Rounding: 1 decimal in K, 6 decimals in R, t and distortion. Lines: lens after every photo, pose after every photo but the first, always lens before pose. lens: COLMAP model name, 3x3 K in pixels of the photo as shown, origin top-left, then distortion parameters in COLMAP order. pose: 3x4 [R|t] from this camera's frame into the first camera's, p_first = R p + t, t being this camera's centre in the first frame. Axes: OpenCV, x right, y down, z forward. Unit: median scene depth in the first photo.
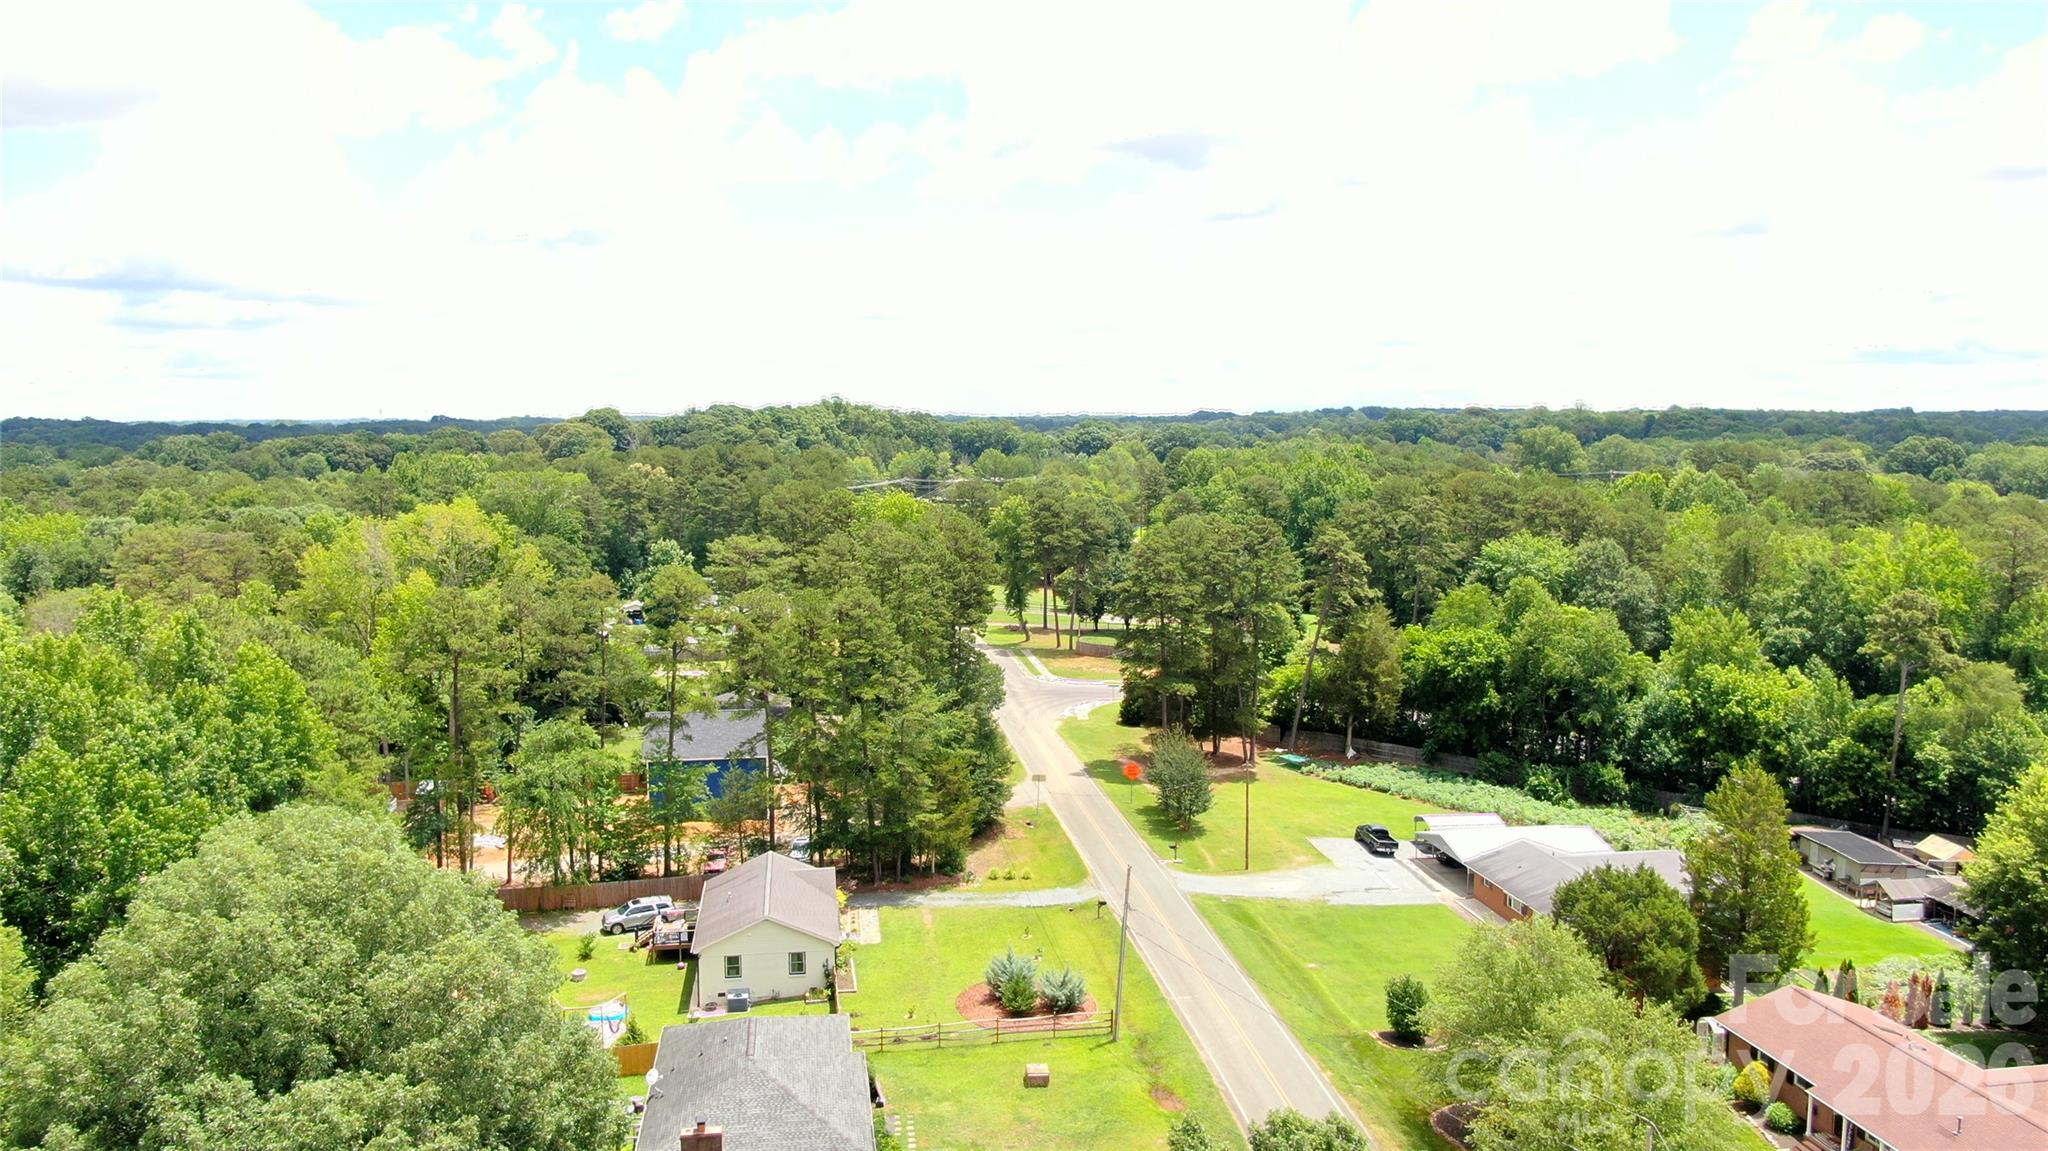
lens RADIAL K [[1485.6, 0, 1026.6], [0, 1485.6, 576.3], [0, 0, 1]] dist [-0.021408, 0.005116]
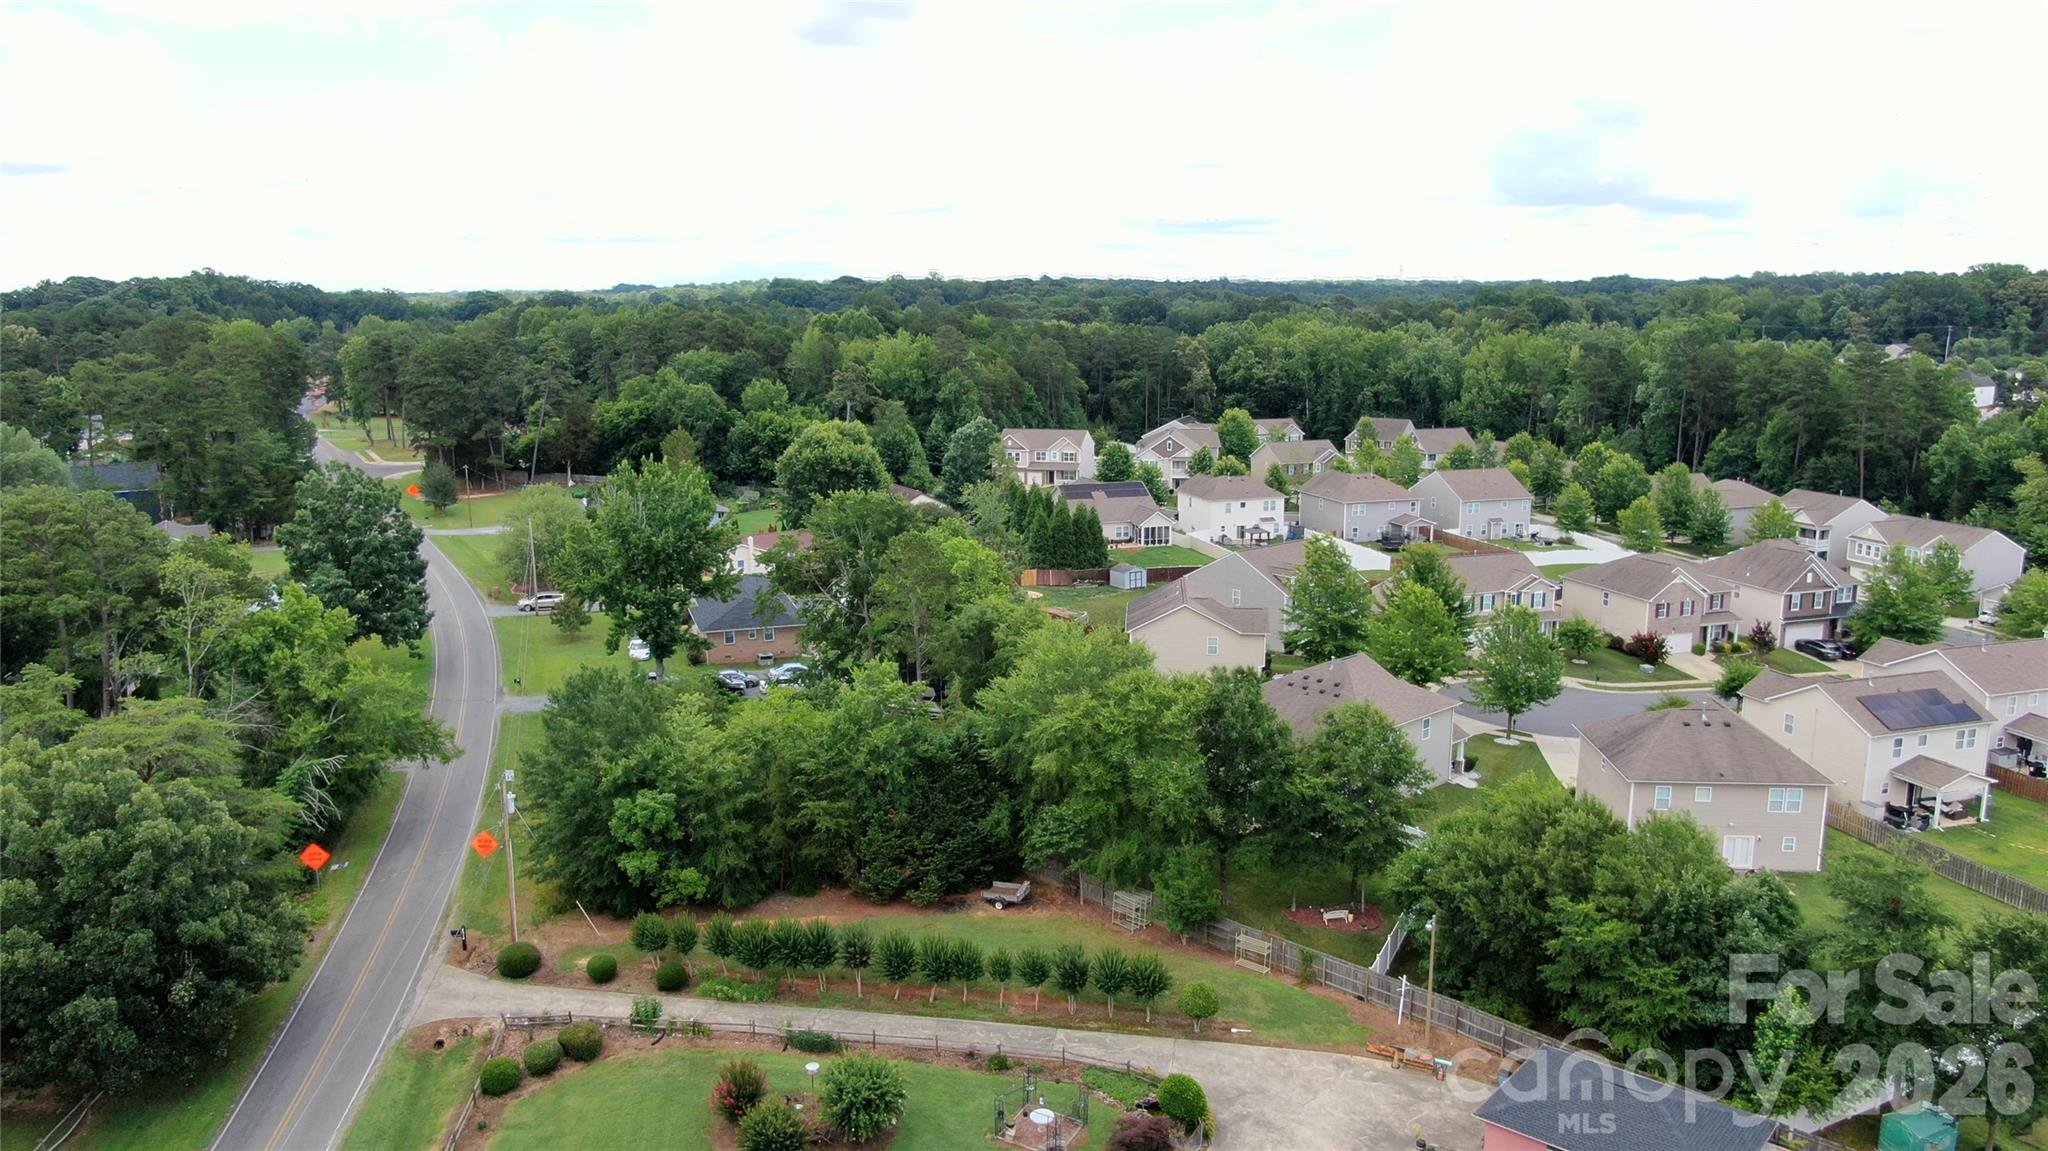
lens RADIAL K [[1485.6, 0, 1024.6], [0, 1485.6, 579.7], [0, 0, 1]] dist [-0.021408, 0.005116]
pose [[0.934314, -0.074812, 0.348512, 0.032259], [0.045018, 0.994664, 0.092828, 0.027930], [-0.353597, -0.071041, 0.932696, -0.194243]]
